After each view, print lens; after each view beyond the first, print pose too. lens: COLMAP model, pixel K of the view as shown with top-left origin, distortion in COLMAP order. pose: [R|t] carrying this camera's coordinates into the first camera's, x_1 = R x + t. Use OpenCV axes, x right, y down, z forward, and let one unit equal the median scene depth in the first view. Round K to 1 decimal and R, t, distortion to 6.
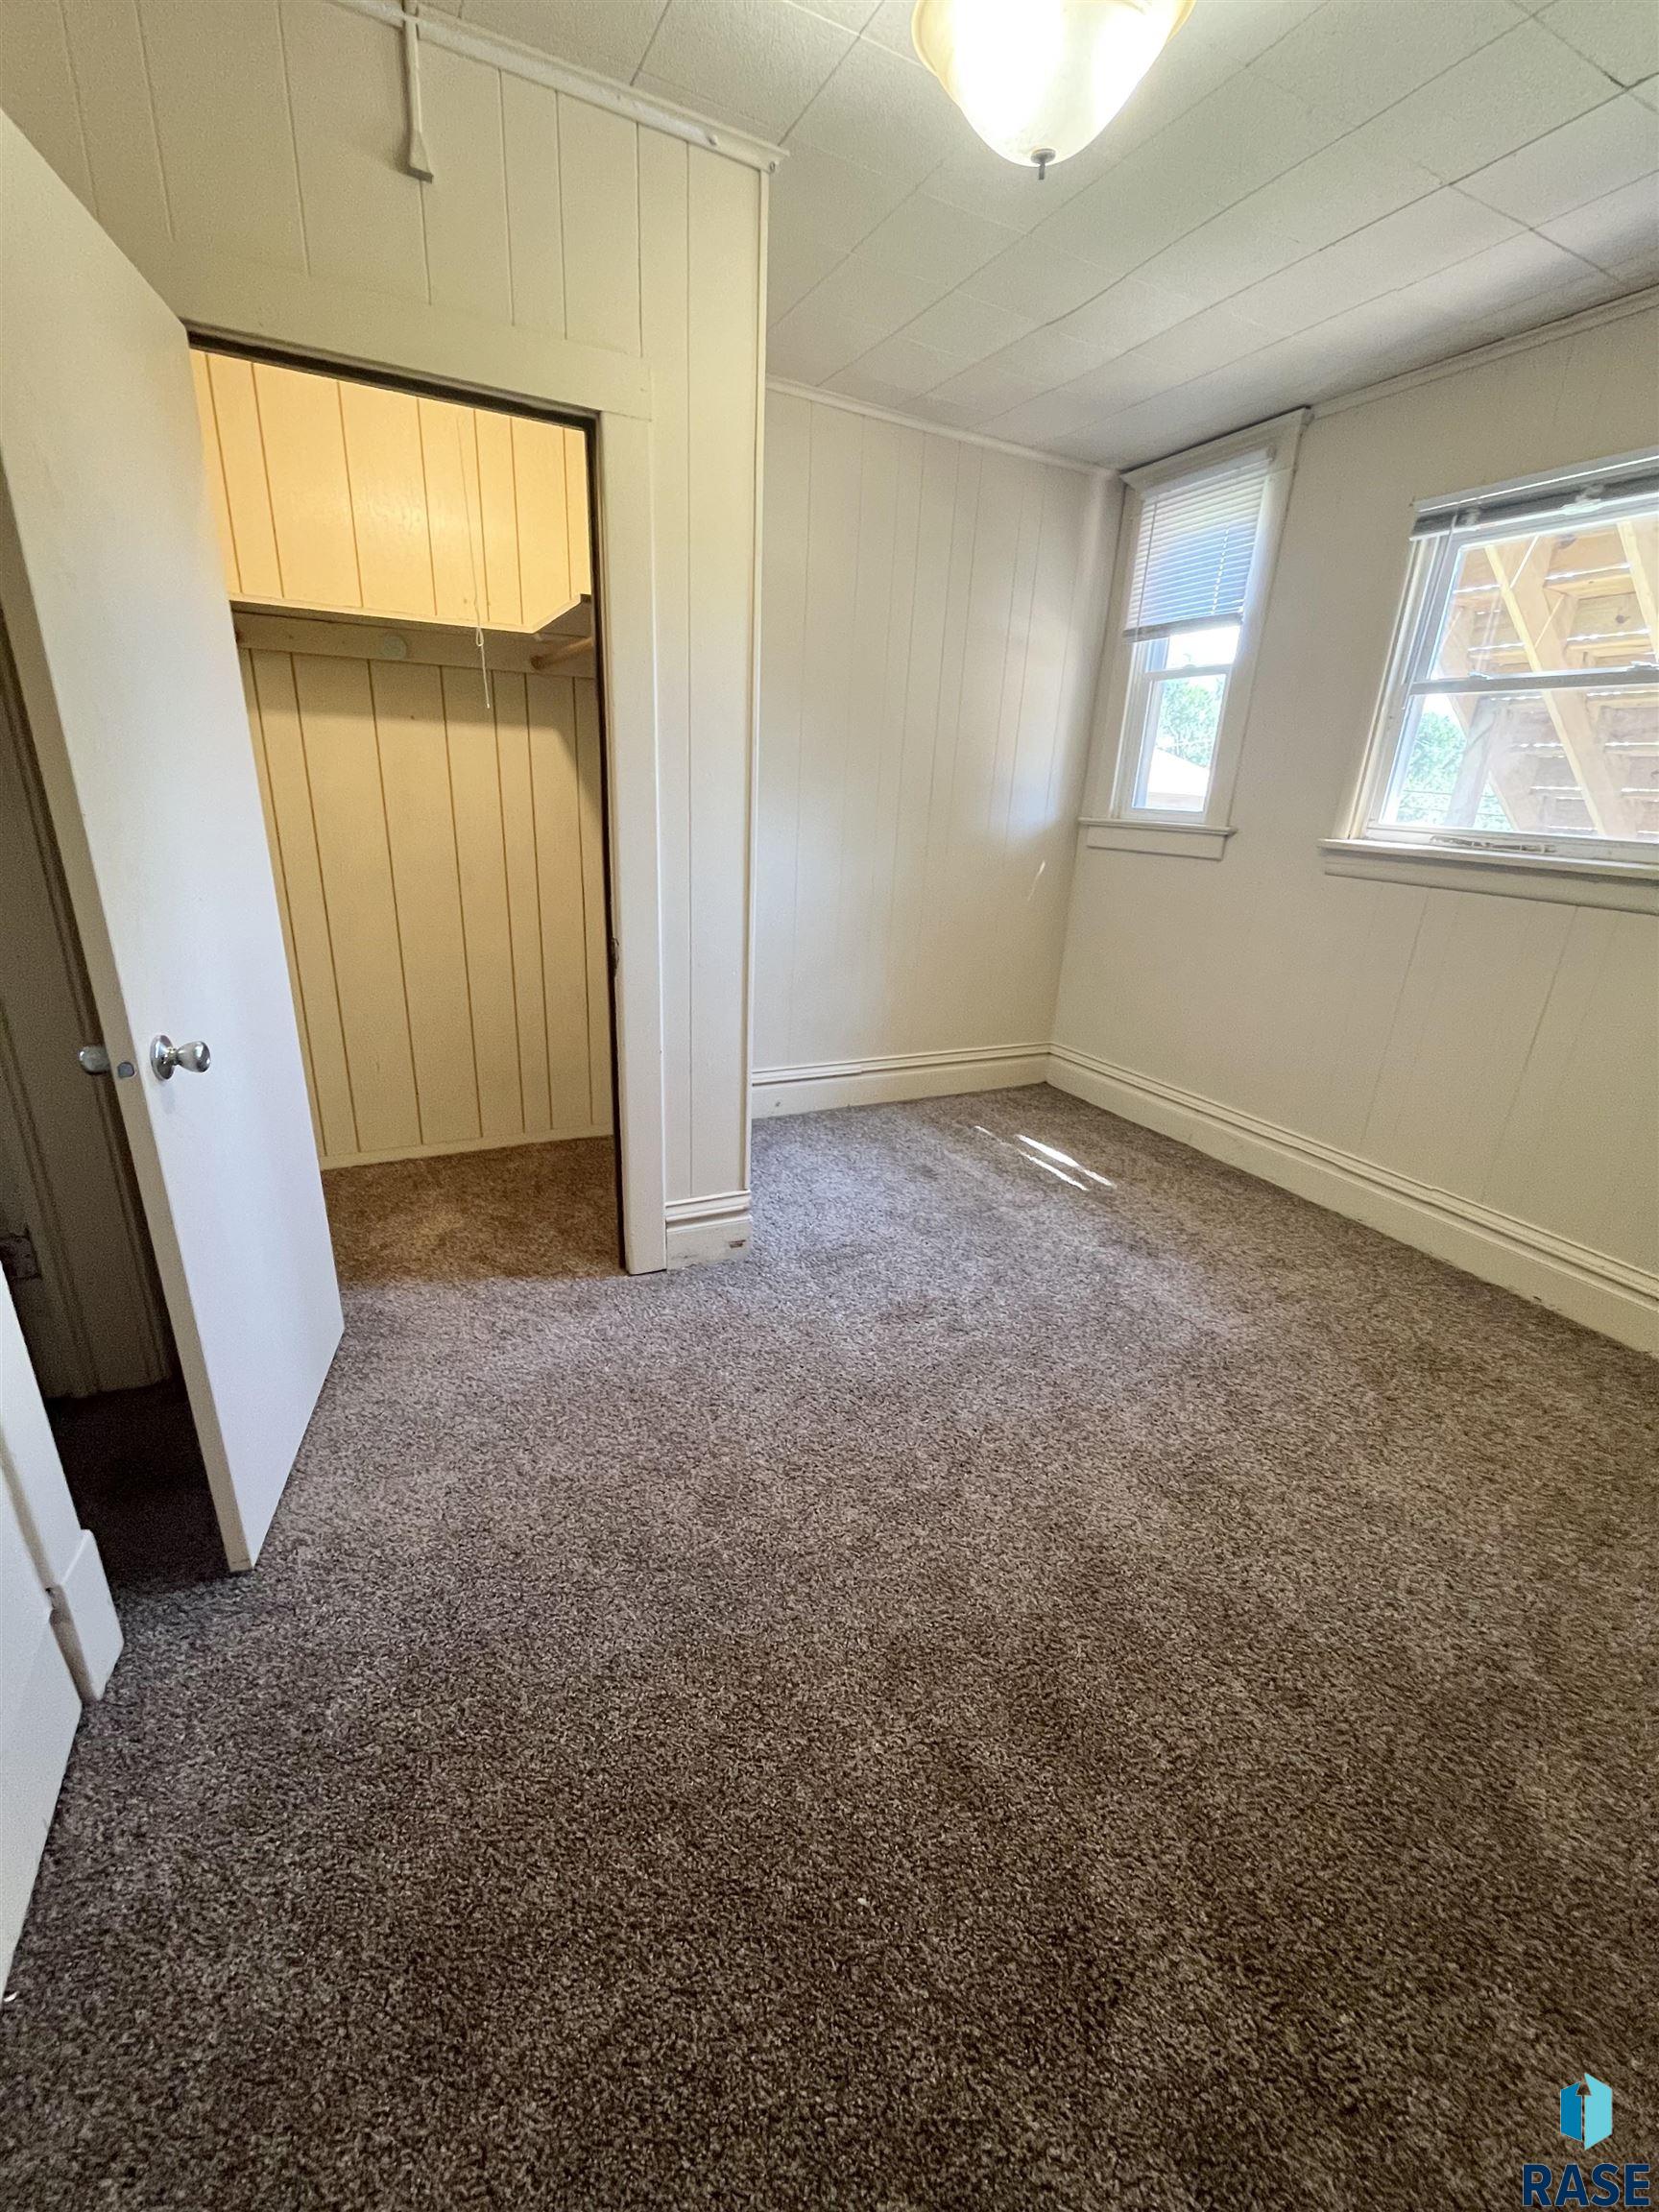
lens RADIAL K [[898.3, 0, 829.5], [0, 898.3, 1106.0], [0, 0, 1]] dist [-0.000518, -0.000206]
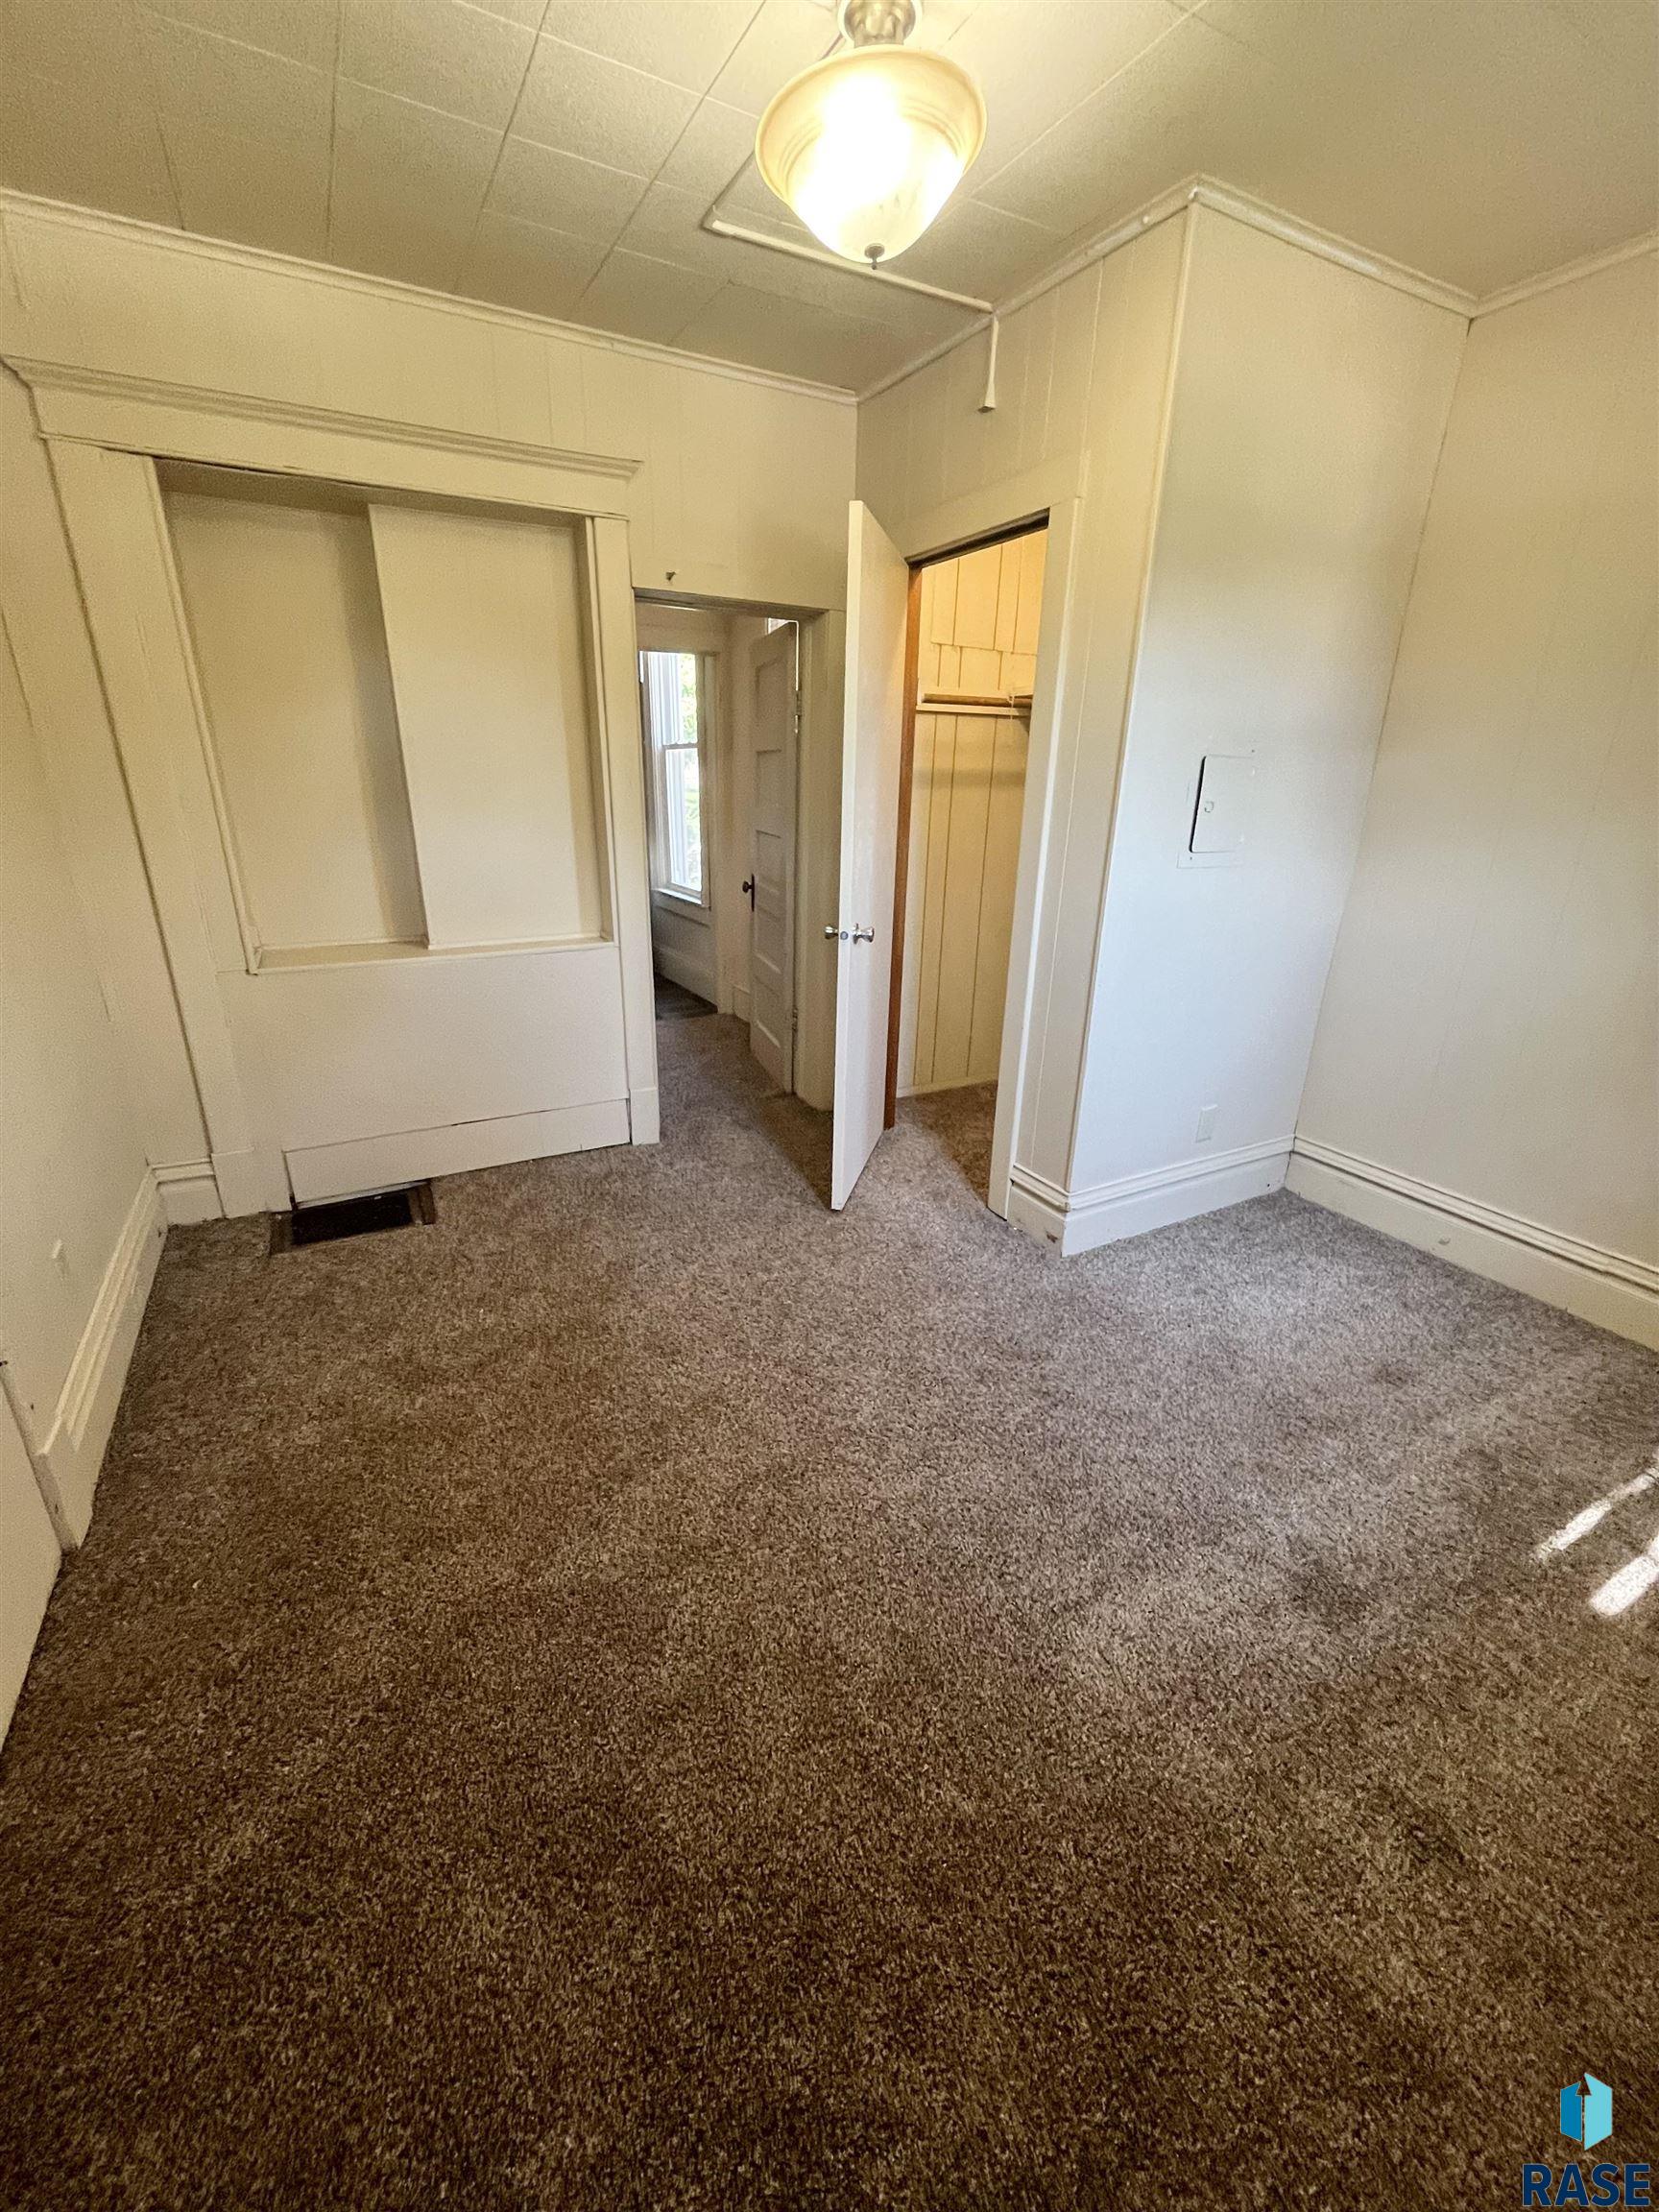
lens RADIAL K [[898.3, 0, 829.5], [0, 898.3, 1106.0], [0, 0, 1]] dist [-0.000518, -0.000206]
pose [[0.035302, 0.295158, -0.954796, 0.802254], [-0.352773, 0.897570, 0.264424, -0.160915], [0.935043, 0.327491, 0.135809, 0.545611]]
